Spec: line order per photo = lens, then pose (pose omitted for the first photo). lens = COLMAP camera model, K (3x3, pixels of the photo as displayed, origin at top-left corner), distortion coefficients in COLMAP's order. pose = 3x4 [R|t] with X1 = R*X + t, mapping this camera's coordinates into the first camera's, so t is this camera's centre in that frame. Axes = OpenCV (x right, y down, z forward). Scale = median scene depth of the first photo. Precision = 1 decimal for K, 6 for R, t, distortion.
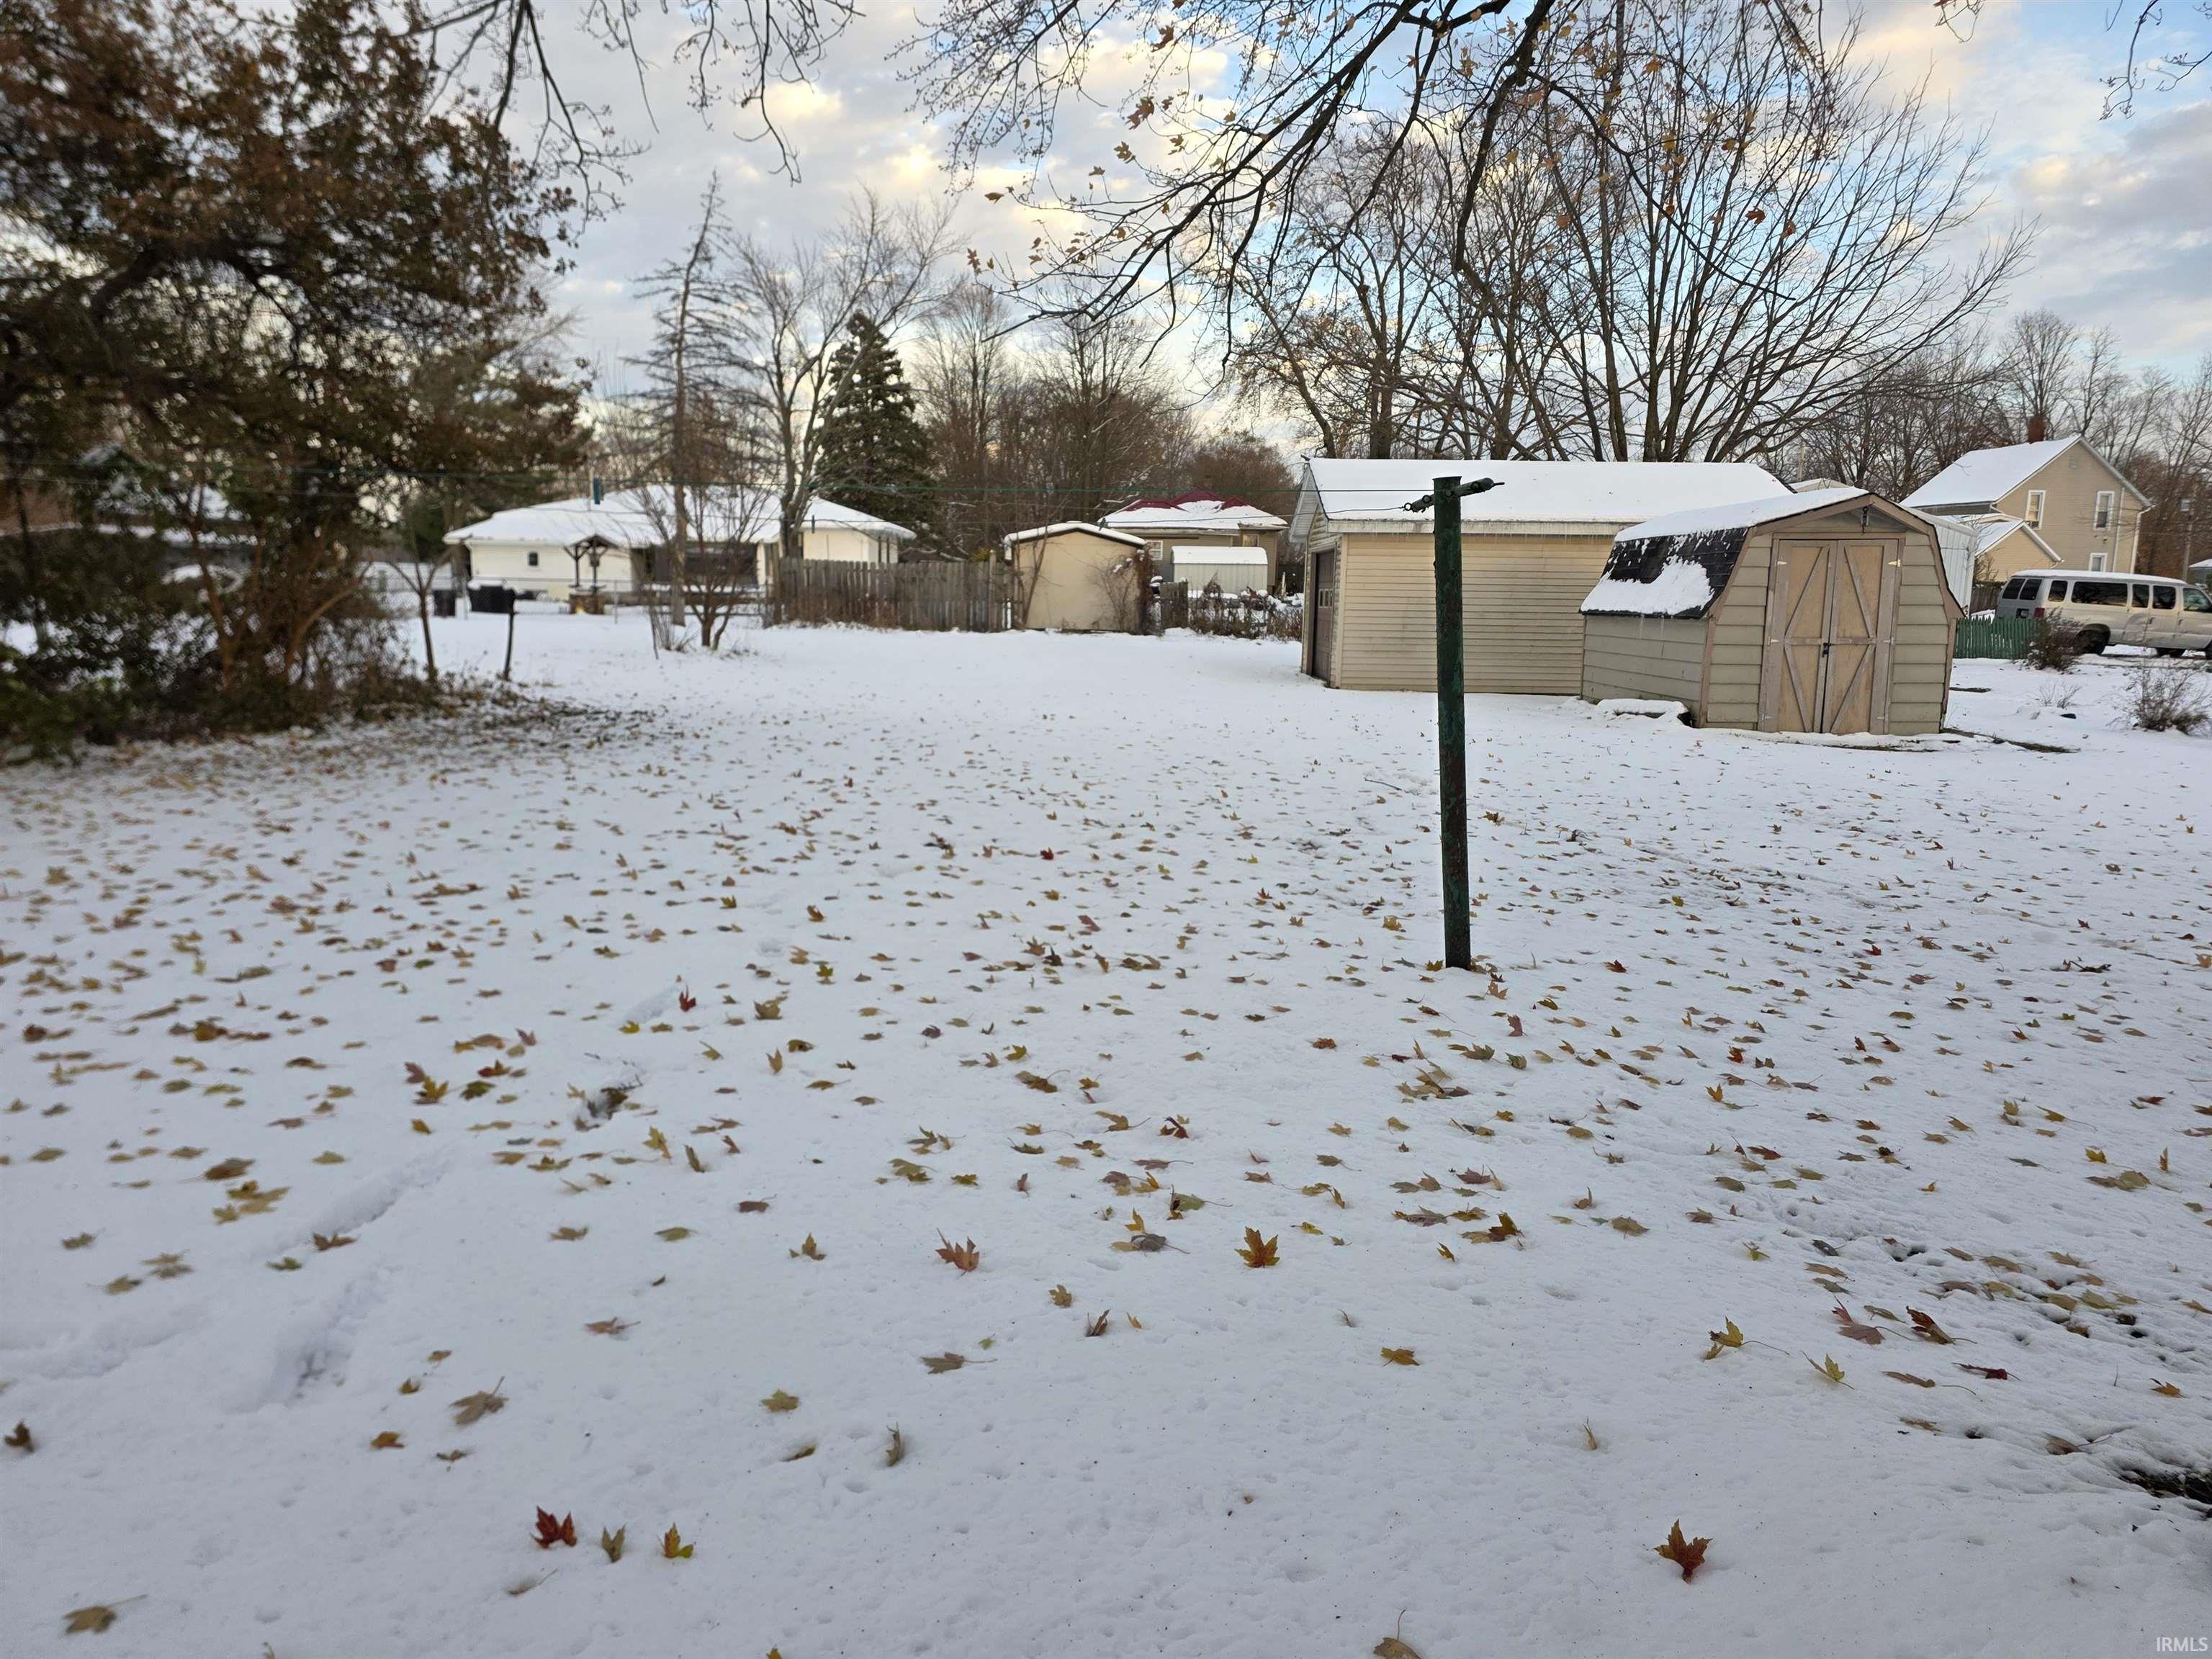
lens RADIAL K [[1510.4, 0, 1104.7], [0, 1510.4, 811.8], [0, 0, 1]] dist [0.097514, -0.101370]
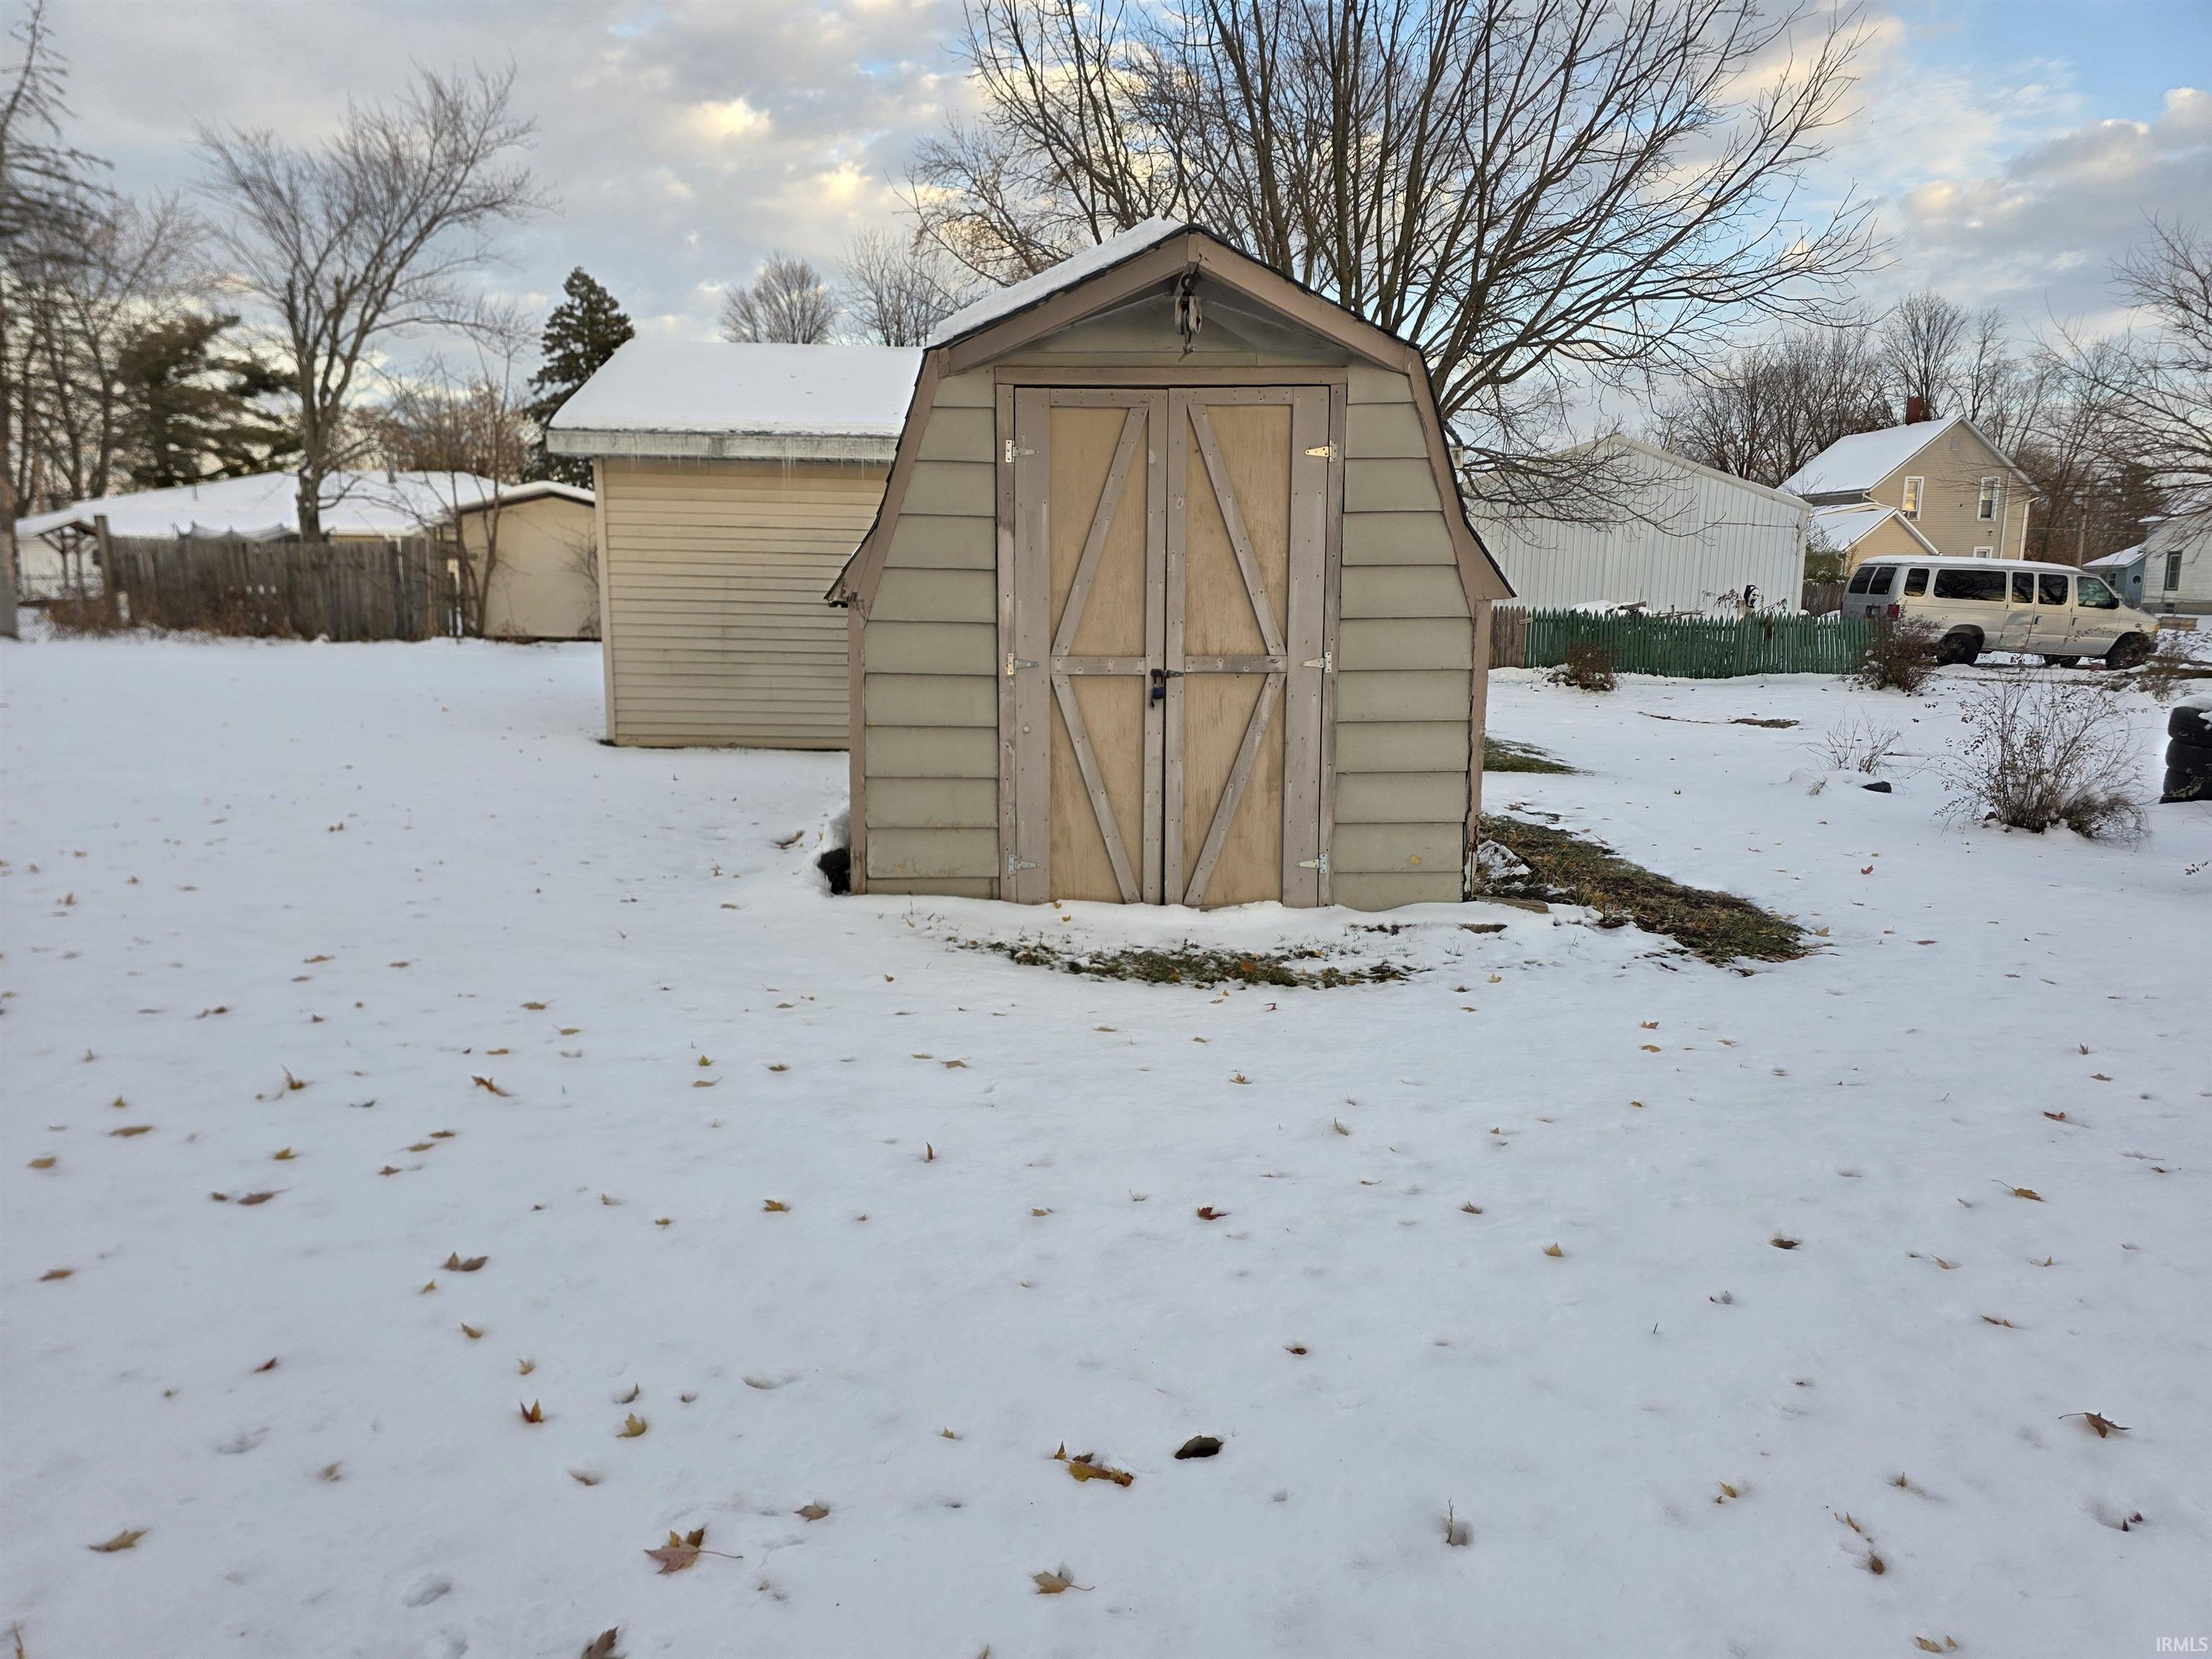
lens RADIAL K [[1517.3, 0, 1106.0], [0, 1517.3, 829.5], [0, 0, 1]] dist [0.095658, -0.098474]
pose [[0.998699, -0.013934, 0.049044, 0.175723], [0.013745, 0.999897, 0.004183, -0.029074], [-0.049097, -0.003503, 0.998788, 0.252527]]
